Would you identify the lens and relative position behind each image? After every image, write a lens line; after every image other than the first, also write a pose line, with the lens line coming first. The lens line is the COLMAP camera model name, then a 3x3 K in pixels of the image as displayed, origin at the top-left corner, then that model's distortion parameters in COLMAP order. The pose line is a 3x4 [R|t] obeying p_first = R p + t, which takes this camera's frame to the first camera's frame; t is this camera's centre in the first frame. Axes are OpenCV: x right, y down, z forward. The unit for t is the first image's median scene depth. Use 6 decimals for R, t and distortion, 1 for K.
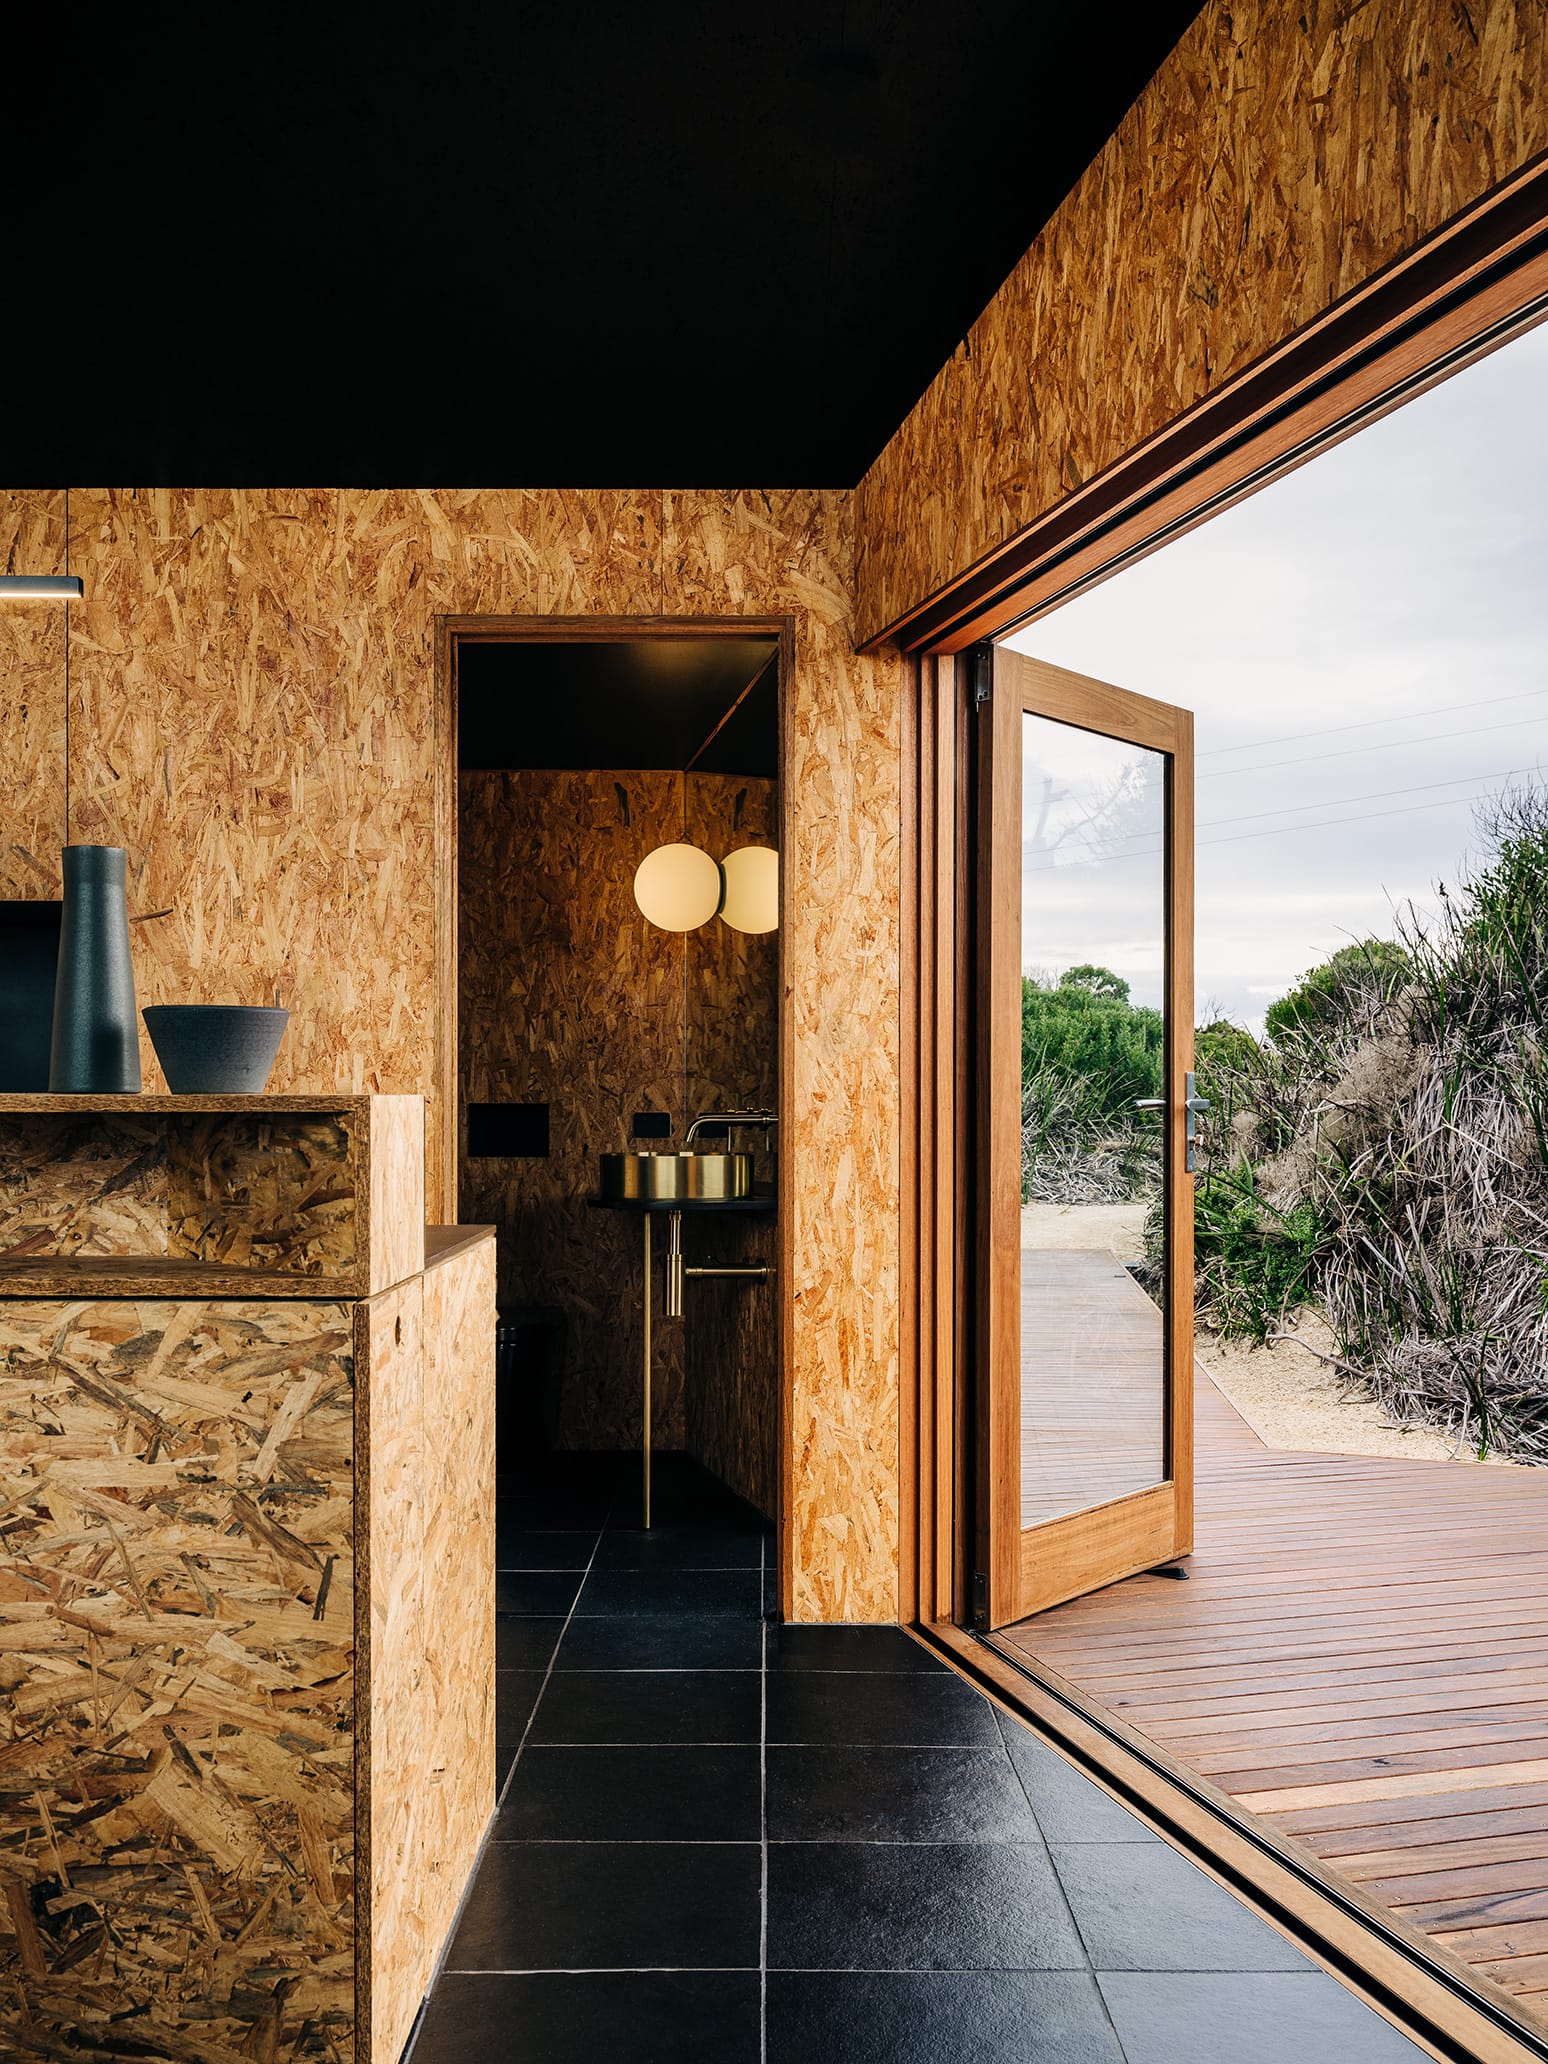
lens RADIAL K [[1954.0, 0, 774.1], [0, 1954.0, 1105.4], [0, 0, 1]] dist [-0.003712, -0.016812]
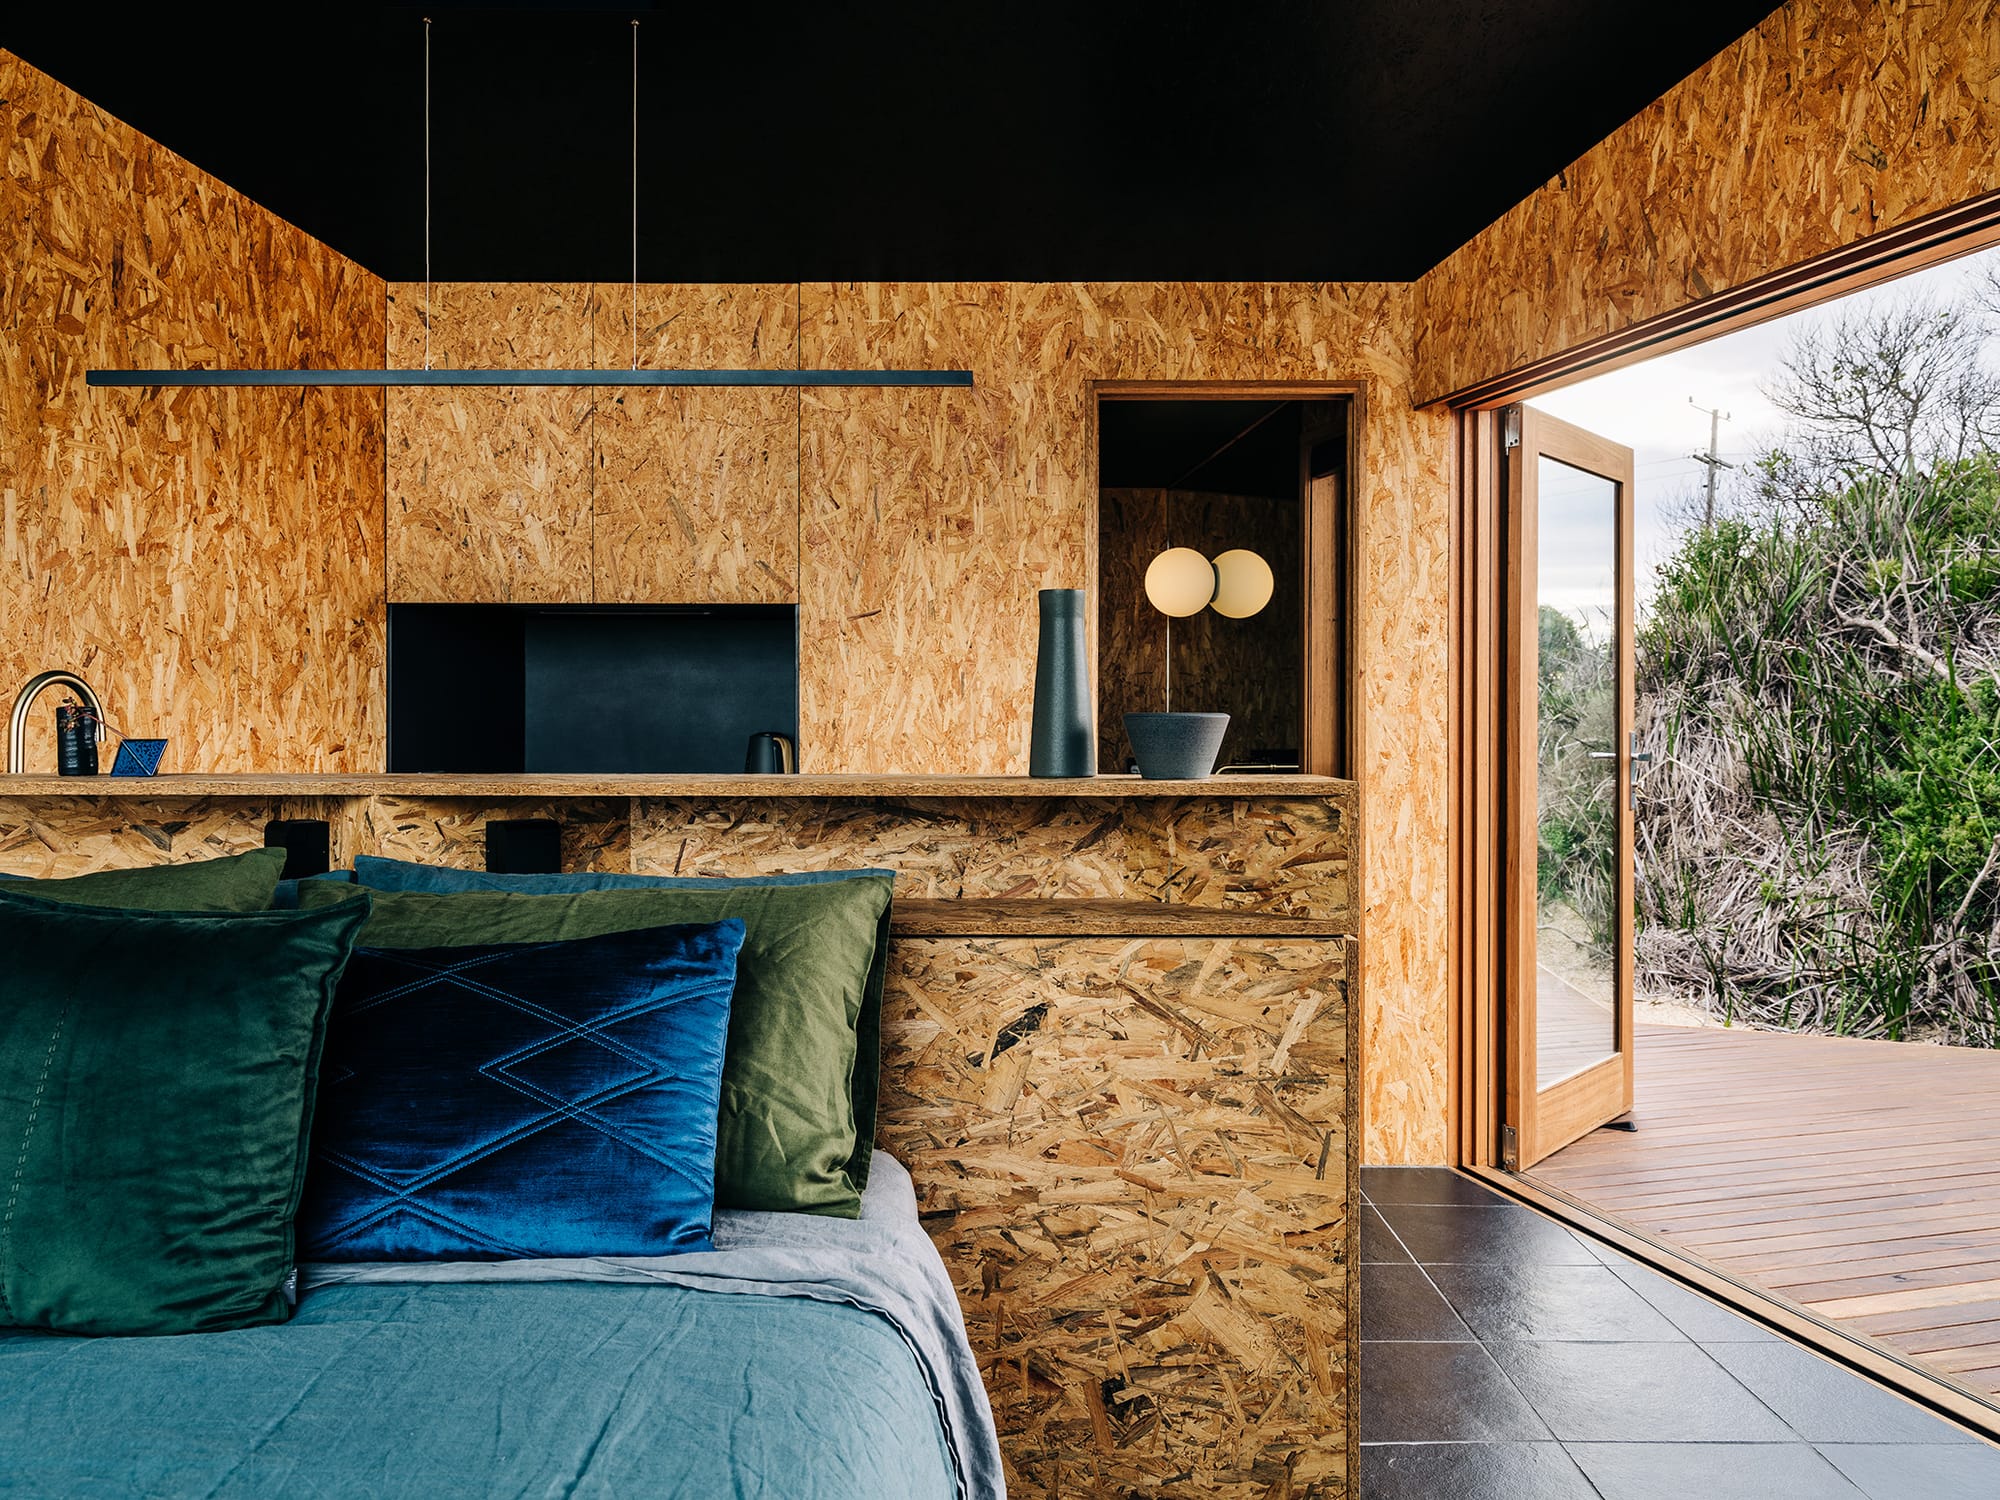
lens RADIAL K [[1580.7, 0, 965.8], [0, 1580.7, 722.6], [0, 0, 1]] dist [-0.012835, 0.001542]
pose [[0.999984, -0.001613, -0.005473, -0.247030], [0.001589, 0.999989, -0.004338, -0.021805], [0.005480, 0.004329, 0.999976, -0.036843]]
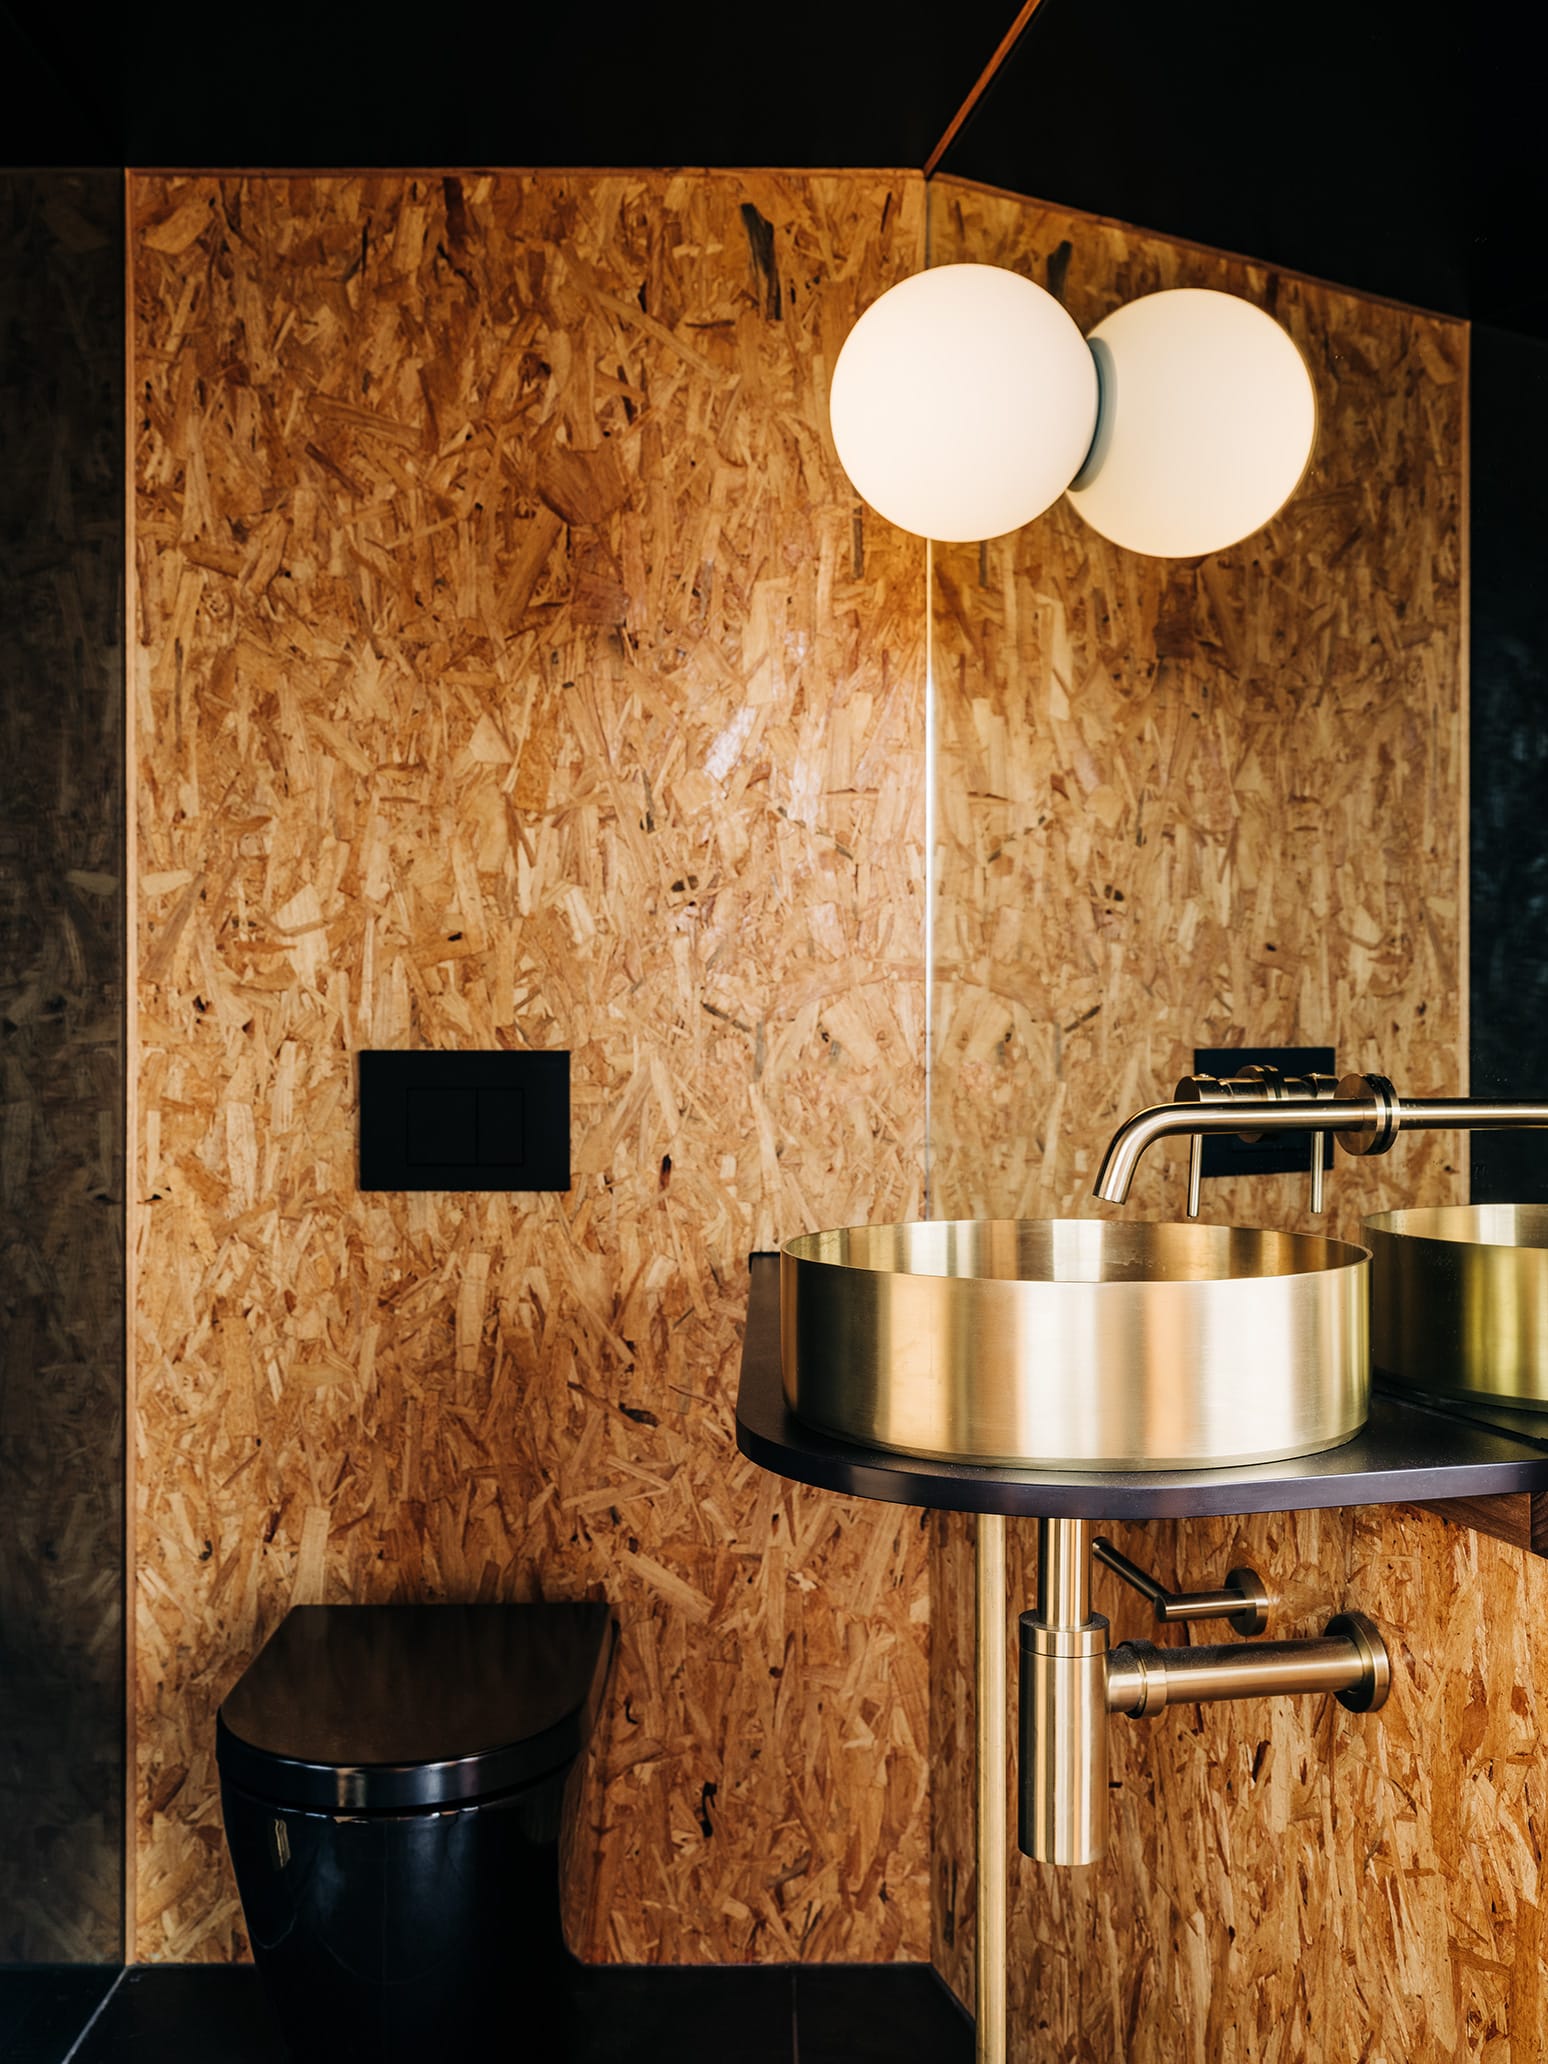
lens RADIAL K [[1919.2, 0, 774.0], [0, 1919.2, 1032.0], [0, 0, 1]] dist [0.006604, 0.000785]
pose [[0.999987, -0.002970, 0.004025, -0.111366], [0.003012, 0.999941, -0.010404, -0.000821], [-0.003994, 0.010416, 0.999938, 0.906235]]
